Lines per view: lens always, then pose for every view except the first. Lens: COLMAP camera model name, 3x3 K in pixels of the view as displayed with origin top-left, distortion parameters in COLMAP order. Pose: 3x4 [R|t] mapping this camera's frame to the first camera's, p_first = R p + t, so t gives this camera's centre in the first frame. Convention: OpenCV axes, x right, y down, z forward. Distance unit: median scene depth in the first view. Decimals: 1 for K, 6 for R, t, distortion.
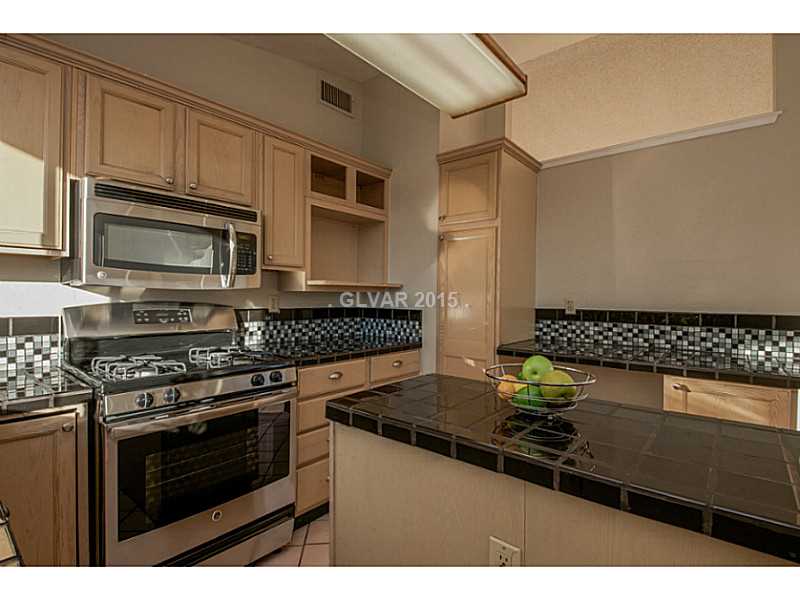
lens RADIAL K [[393.0, 0, 400.0], [0, 393.0, 300.0], [0, 0, 1]] dist [0.029491, -0.026128]
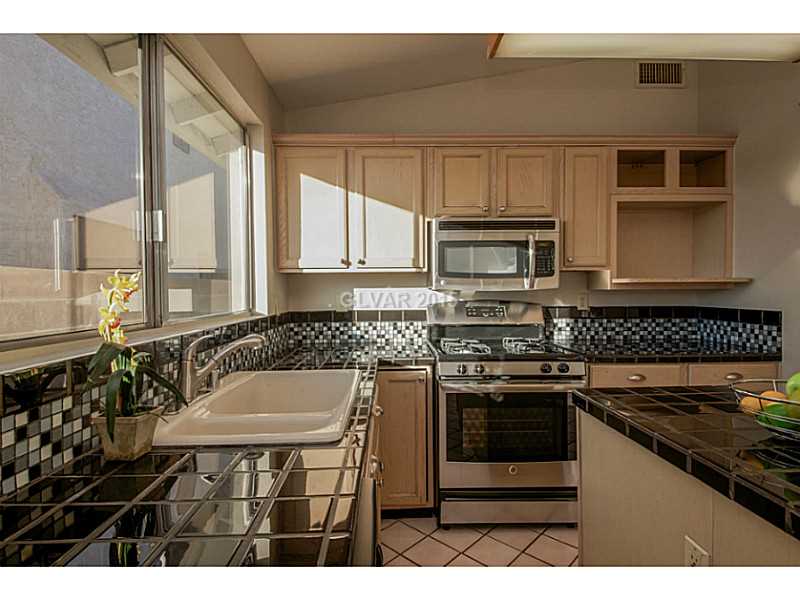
lens RADIAL K [[401.7, 0, 395.6], [0, 401.7, 303.2], [0, 0, 1]] dist [0.001151, -0.000747]
pose [[0.655828, 0.008891, -0.754858, 0.187026], [0.004615, 0.999865, 0.015786, -0.007242], [0.754896, -0.013836, 0.655699, -0.085041]]
